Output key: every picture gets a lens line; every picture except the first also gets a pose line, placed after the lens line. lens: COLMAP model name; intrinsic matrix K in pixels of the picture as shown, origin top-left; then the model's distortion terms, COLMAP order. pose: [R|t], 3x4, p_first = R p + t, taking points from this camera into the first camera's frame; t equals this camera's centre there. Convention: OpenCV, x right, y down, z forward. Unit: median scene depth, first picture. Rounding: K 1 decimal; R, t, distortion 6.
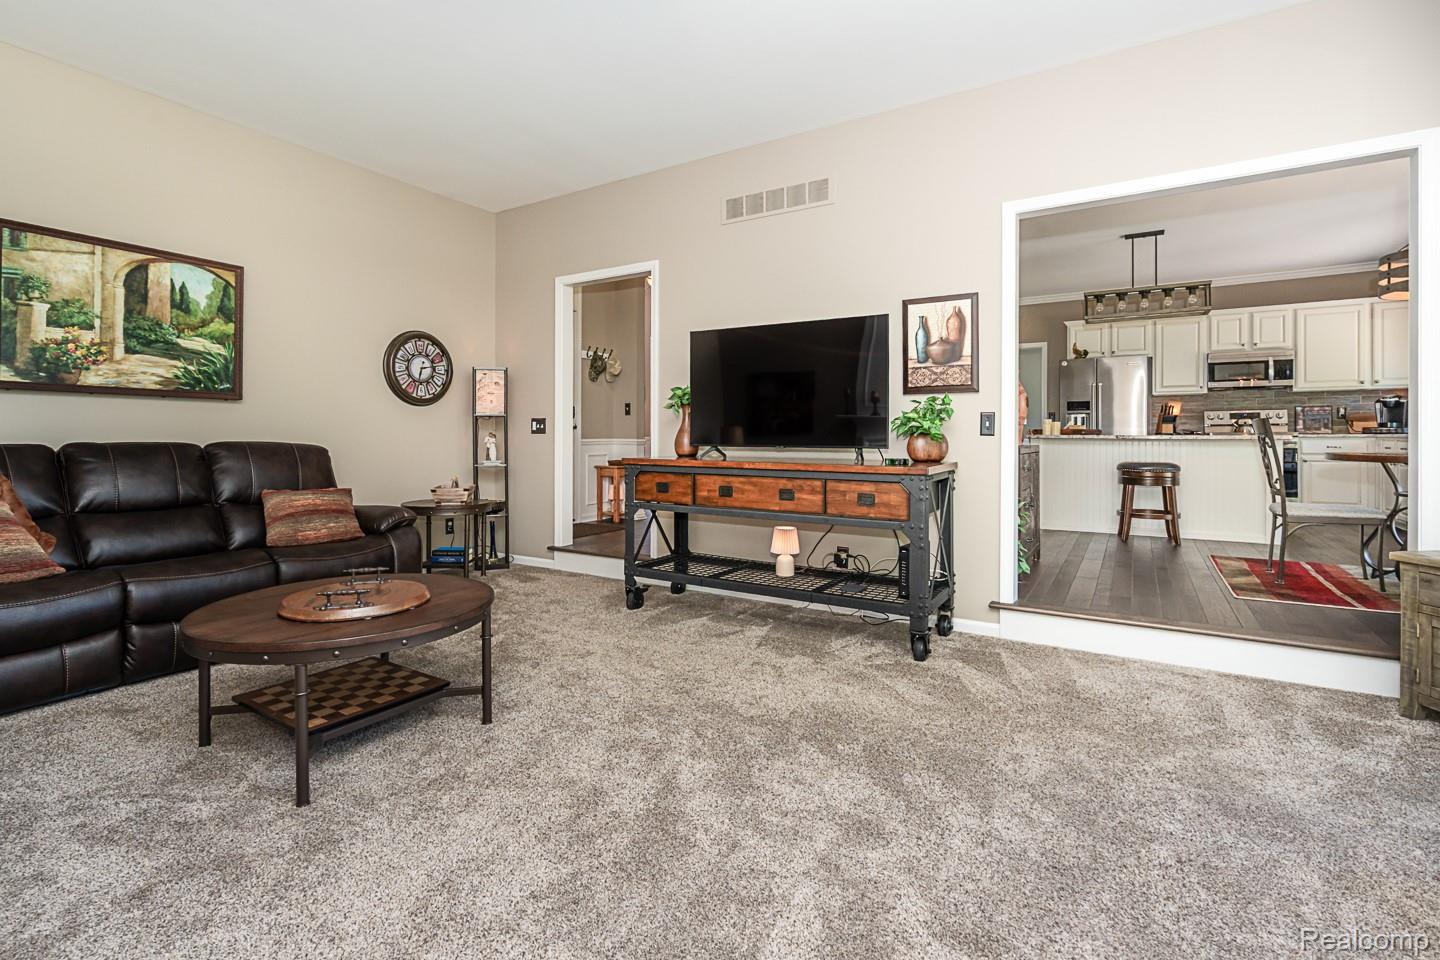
lens RADIAL K [[665.4, 0, 718.2], [0, 665.4, 438.1], [0, 0, 1]] dist [-0.001018, 0.000368]
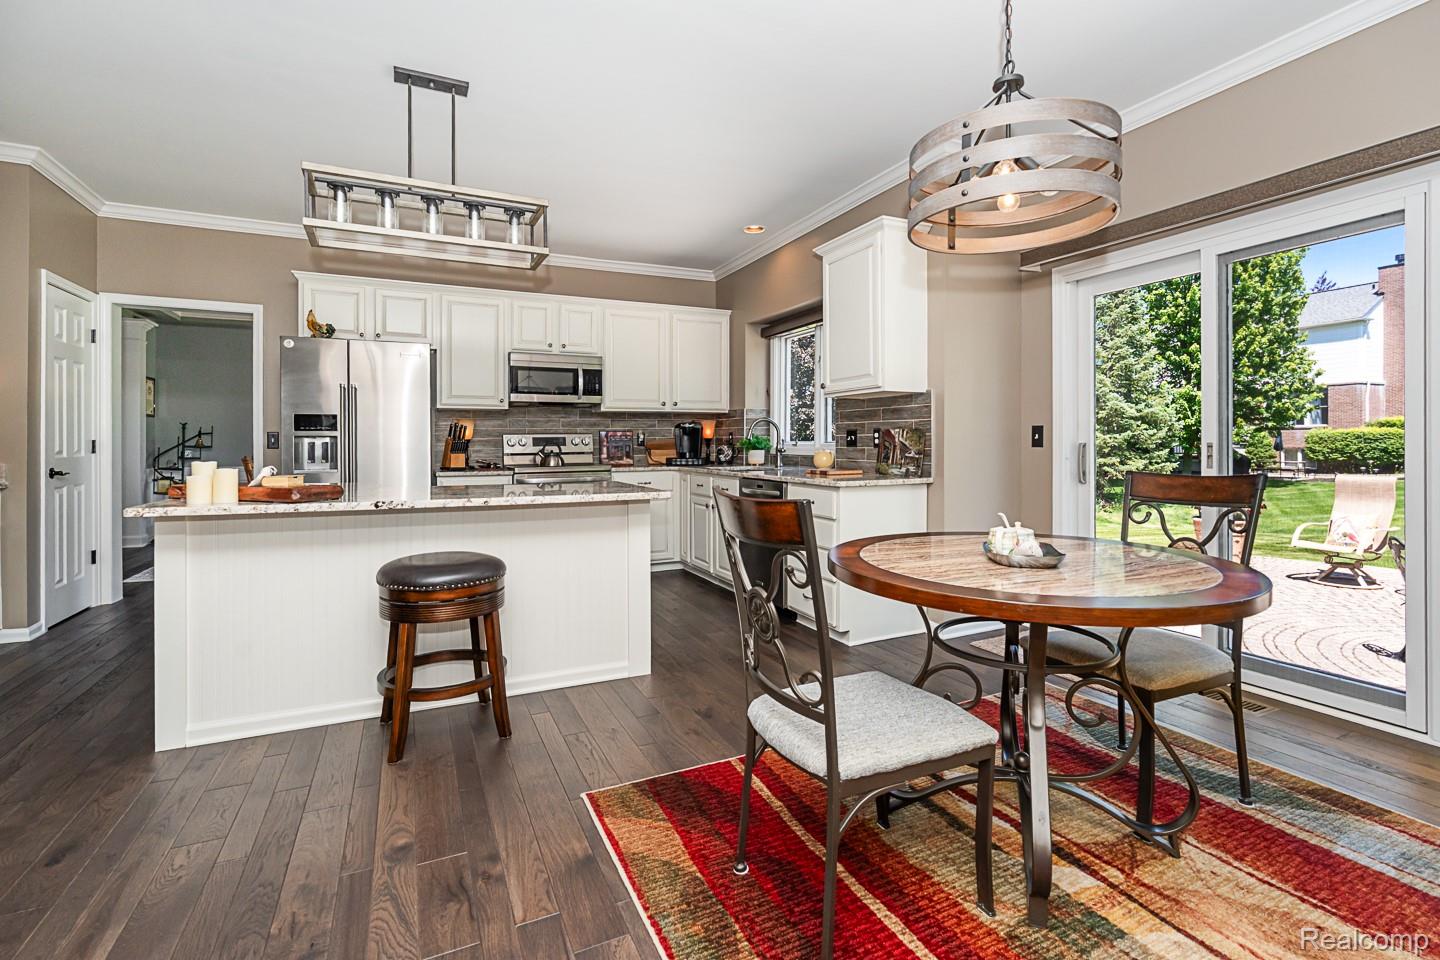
lens RADIAL K [[665.4, 0, 718.2], [0, 665.4, 438.1], [0, 0, 1]] dist [-0.001018, 0.000368]
pose [[0.541325, 0.003618, 0.840806, 0.279737], [0.008590, 0.999915, -0.009833, -0.029495], [-0.840770, 0.012545, 0.541248, 0.456396]]
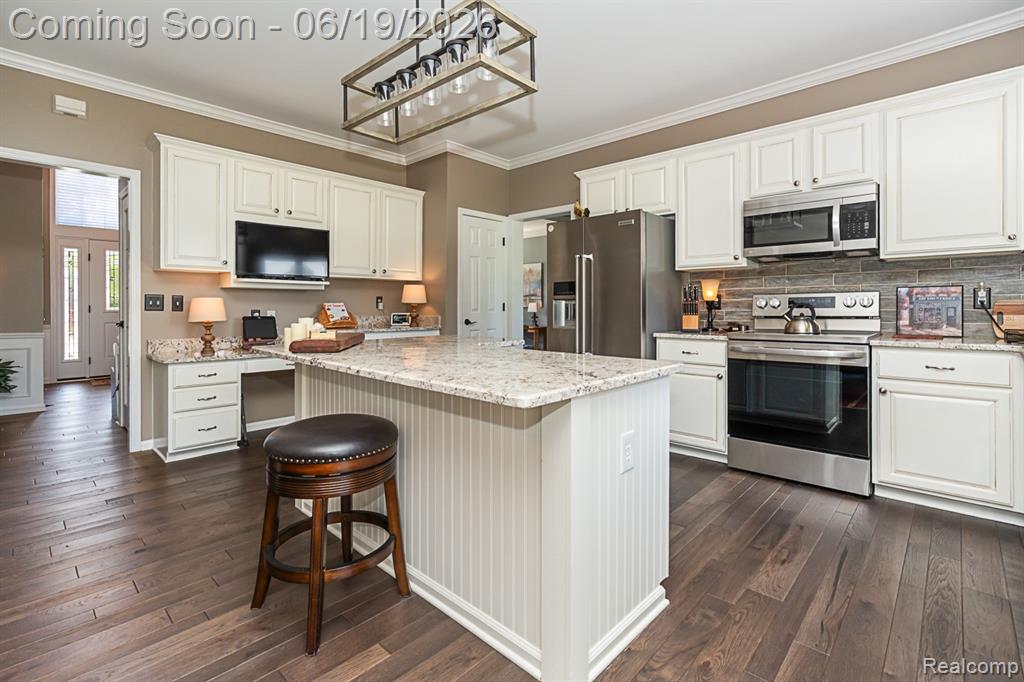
lens RADIAL K [[473.1, 0, 510.7], [0, 473.1, 311.2], [0, 0, 1]] dist [-0.001018, 0.000368]
pose [[0.981535, -0.001659, -0.191276, 0.628352], [0.002627, 0.999985, 0.004807, -0.029390], [0.191265, -0.005221, 0.981525, 0.545284]]
